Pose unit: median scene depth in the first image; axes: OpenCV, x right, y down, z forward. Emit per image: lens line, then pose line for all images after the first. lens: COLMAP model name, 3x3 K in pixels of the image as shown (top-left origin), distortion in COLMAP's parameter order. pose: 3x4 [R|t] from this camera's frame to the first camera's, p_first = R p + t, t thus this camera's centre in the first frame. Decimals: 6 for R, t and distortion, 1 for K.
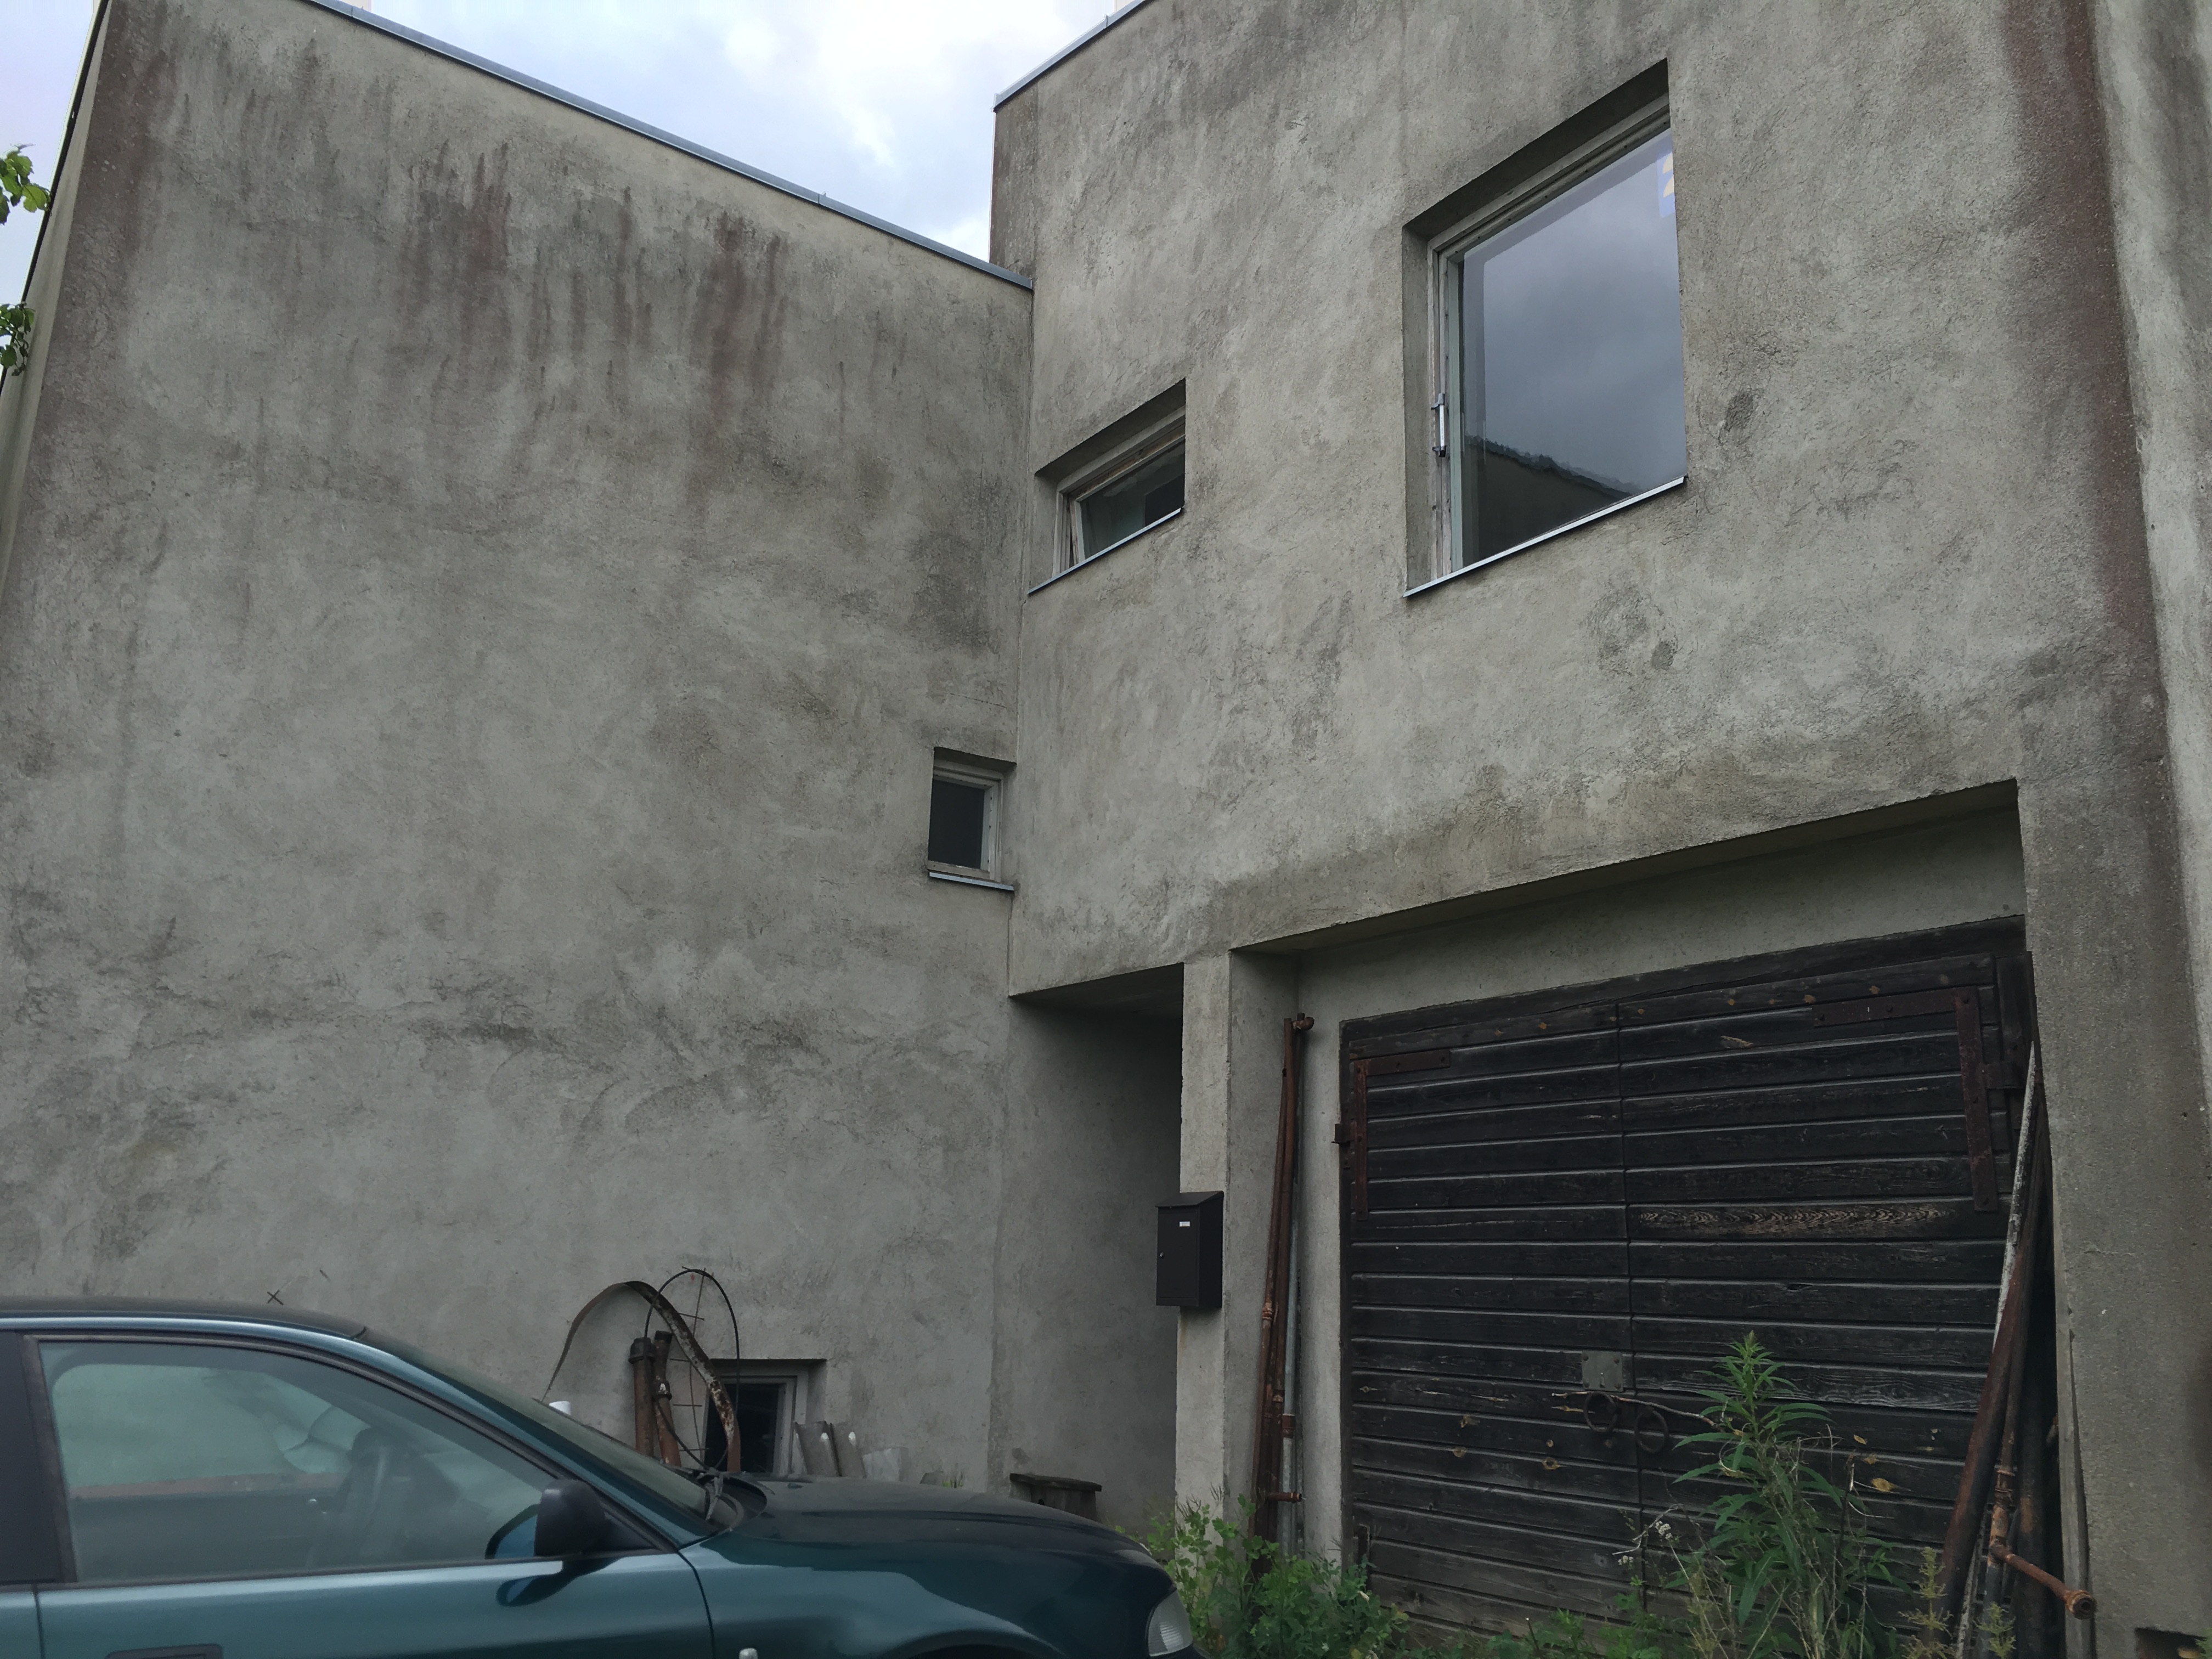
lens RADIAL K [[1865.2, 0, 1111.0], [0, 1865.2, 832.0], [0, 0, 1]] dist [0.051080, -0.028722]
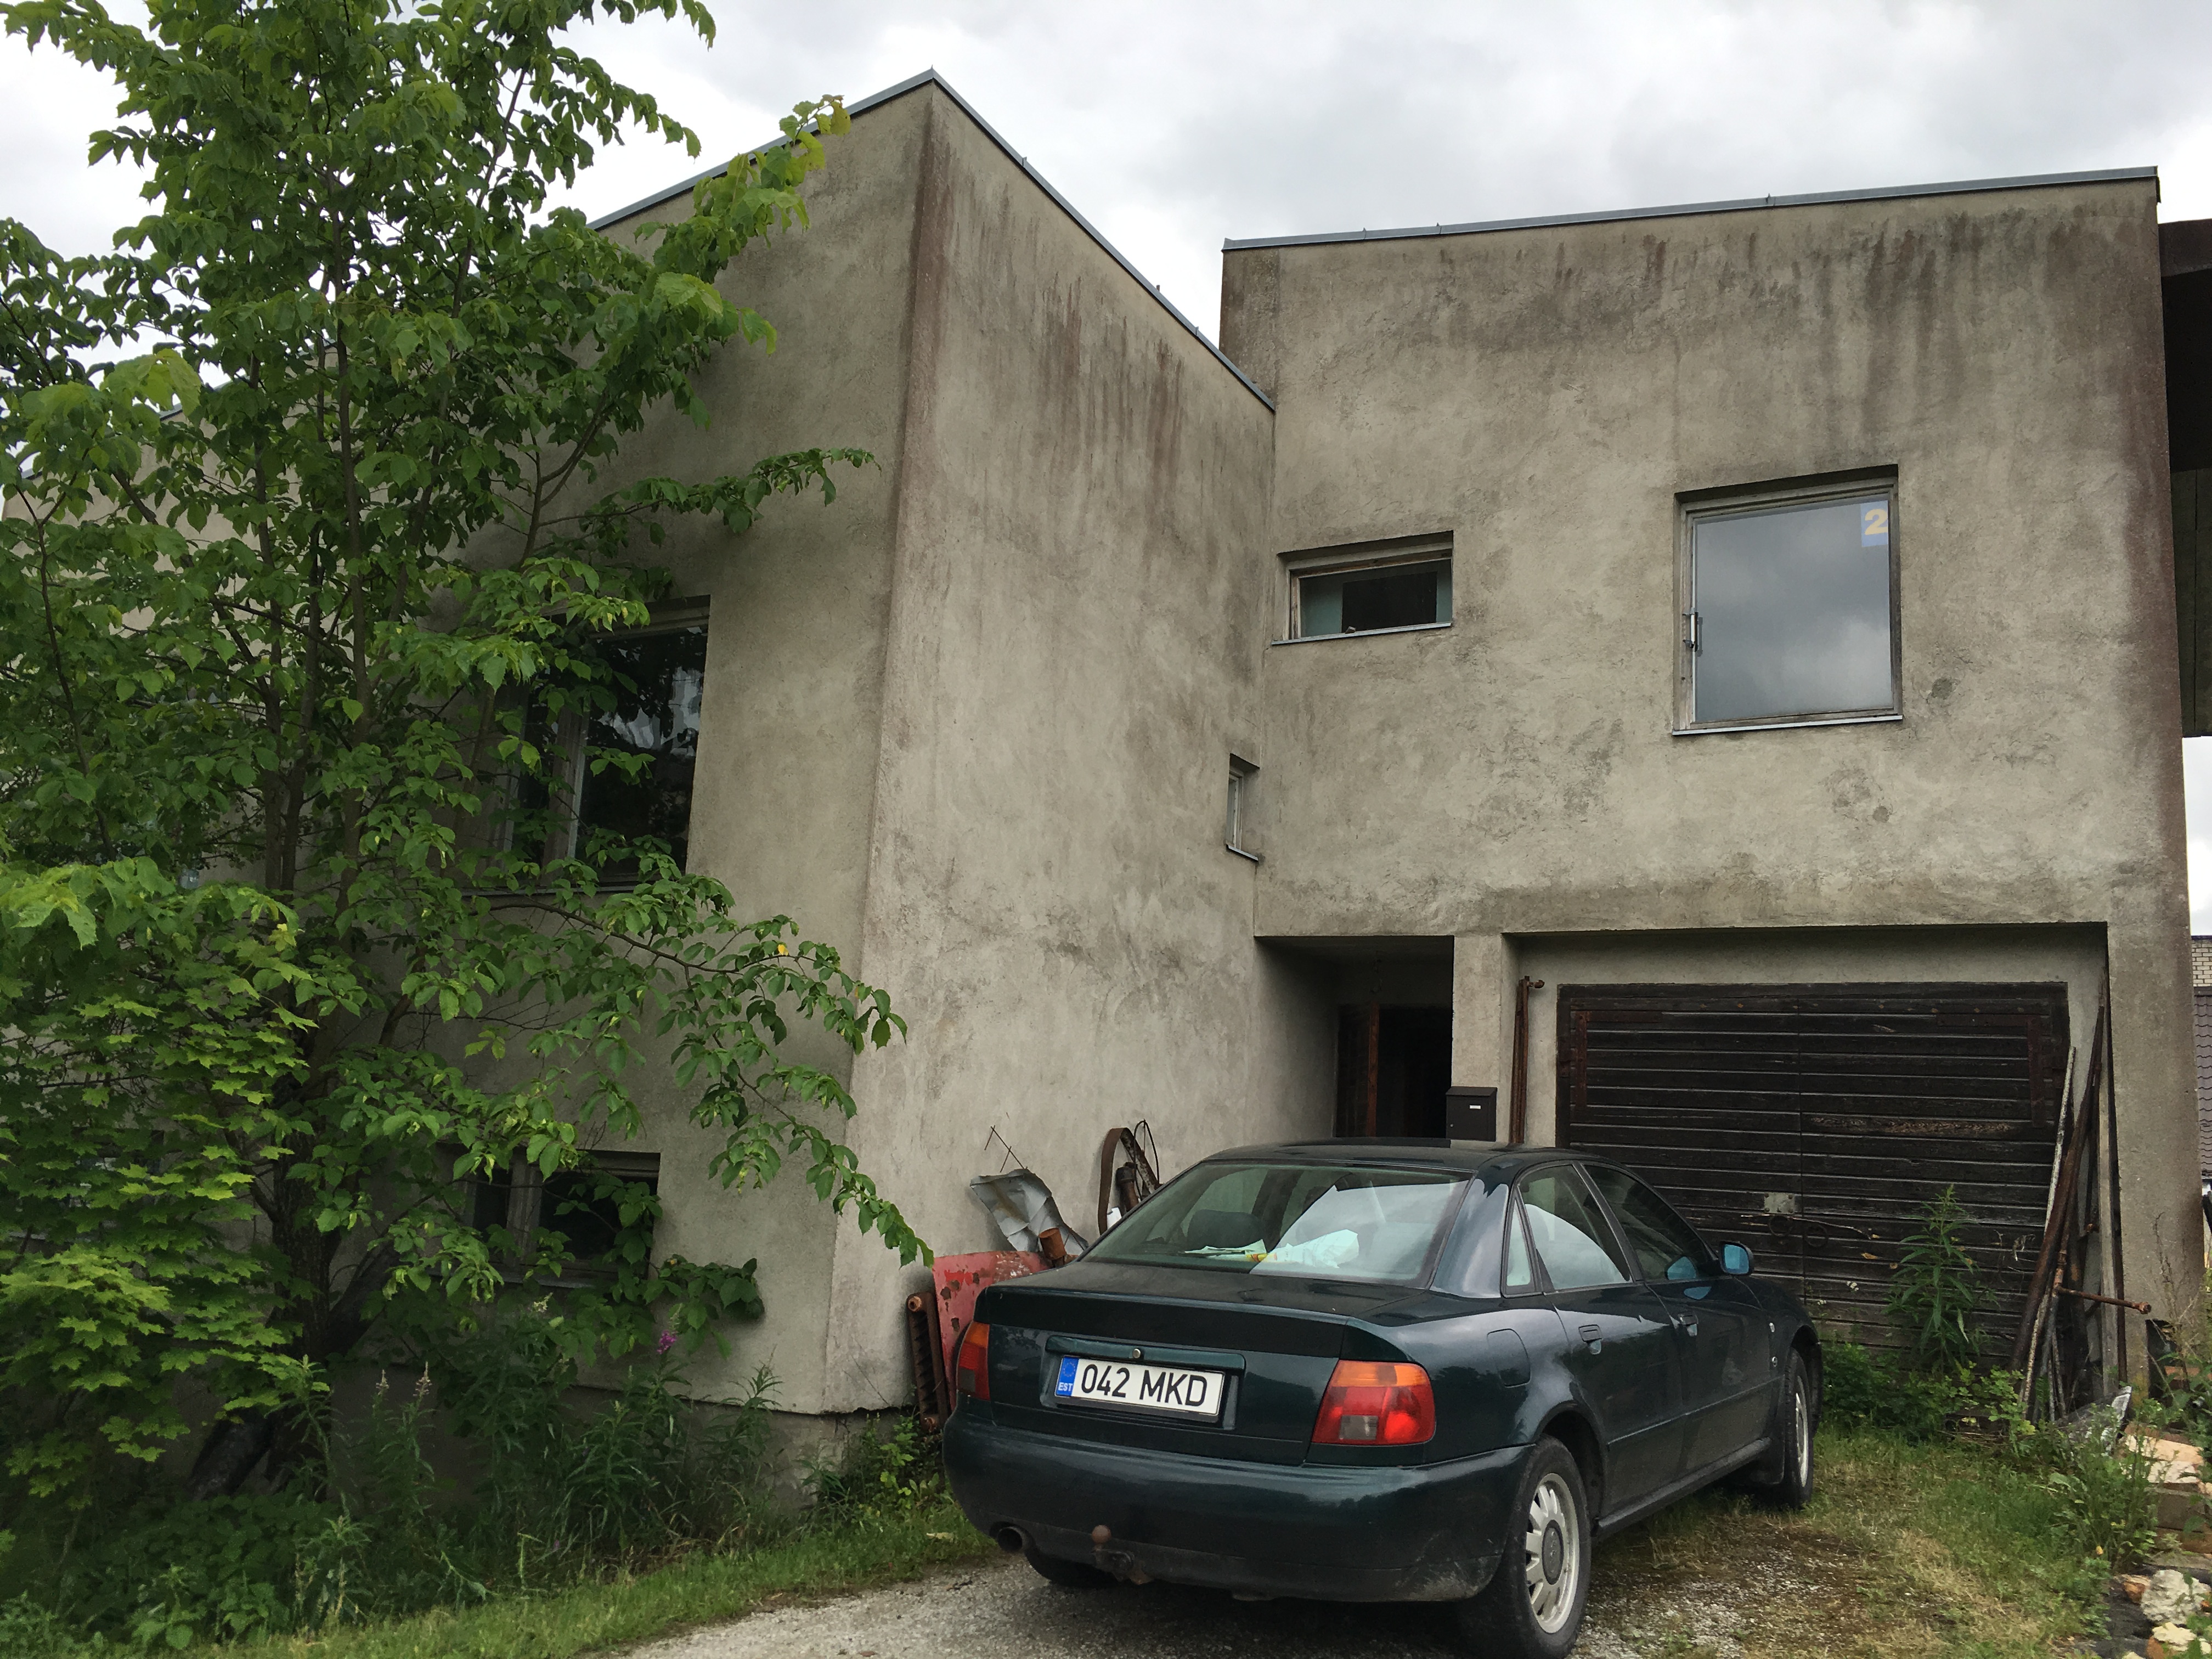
lens RADIAL K [[1865.2, 0, 1103.9], [0, 1865.2, 830.0], [0, 0, 1]] dist [0.051080, -0.028722]
pose [[0.900693, 0.103705, 0.421898, -0.917064], [-0.135846, 0.989626, 0.046756, -0.050035], [-0.412673, -0.099426, 0.905437, -0.263303]]
